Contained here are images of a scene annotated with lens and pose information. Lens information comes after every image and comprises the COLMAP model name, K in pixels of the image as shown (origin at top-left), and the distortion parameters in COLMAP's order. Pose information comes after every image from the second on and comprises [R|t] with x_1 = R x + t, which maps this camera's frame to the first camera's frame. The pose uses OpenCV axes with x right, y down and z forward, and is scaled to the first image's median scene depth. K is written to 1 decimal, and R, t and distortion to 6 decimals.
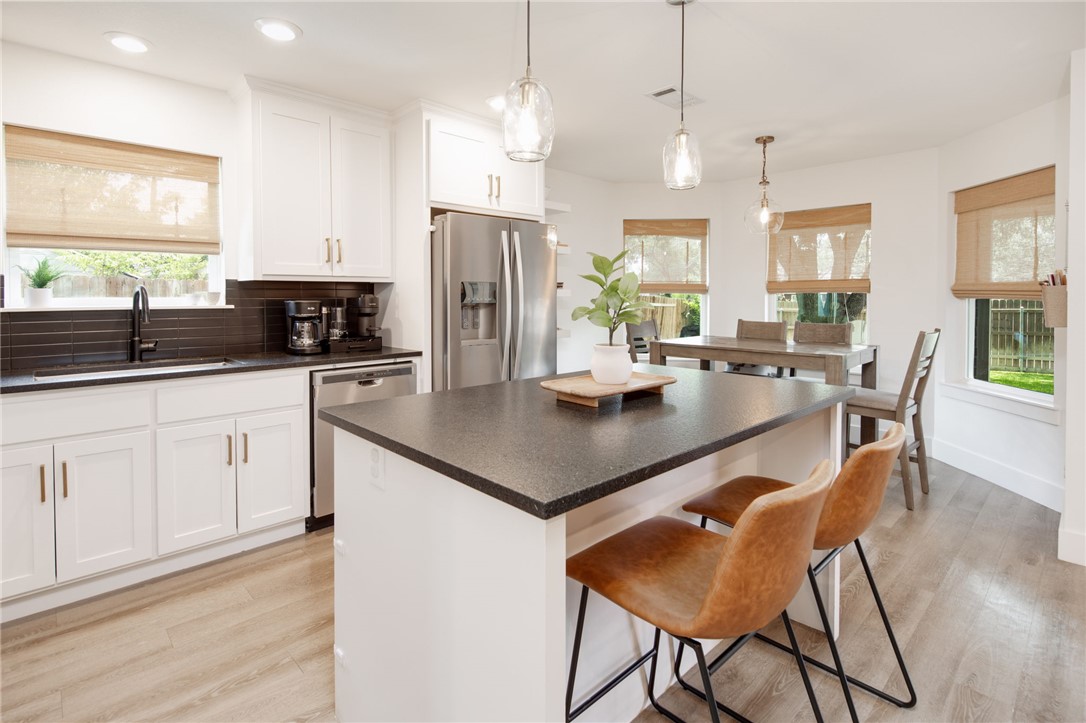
lens RADIAL K [[518.8, 0, 540.3], [0, 518.8, 305.8], [0, 0, 1]] dist [-0.007113, -0.001537]
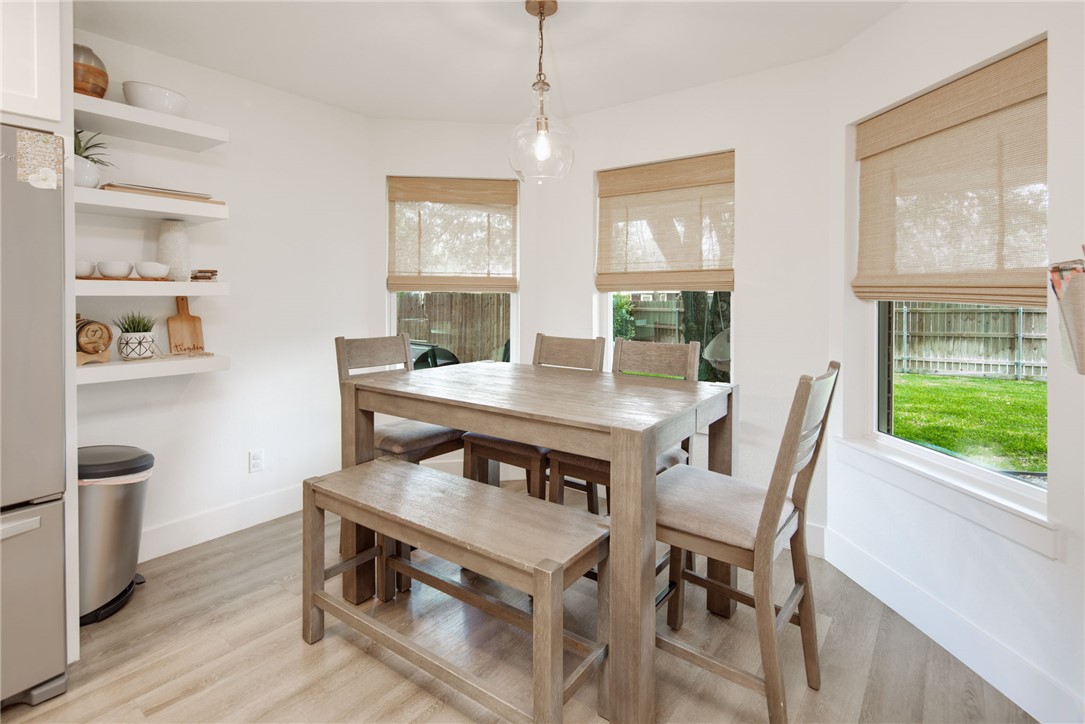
lens RADIAL K [[538.4, 0, 544.8], [0, 538.4, 300.1], [0, 0, 1]] dist [0.003358, 0.000213]
pose [[0.984917, -0.000209, 0.173029, 0.374289], [0.001823, 0.999956, -0.009169, -0.010021], [-0.173020, 0.009346, 0.984874, 0.495427]]
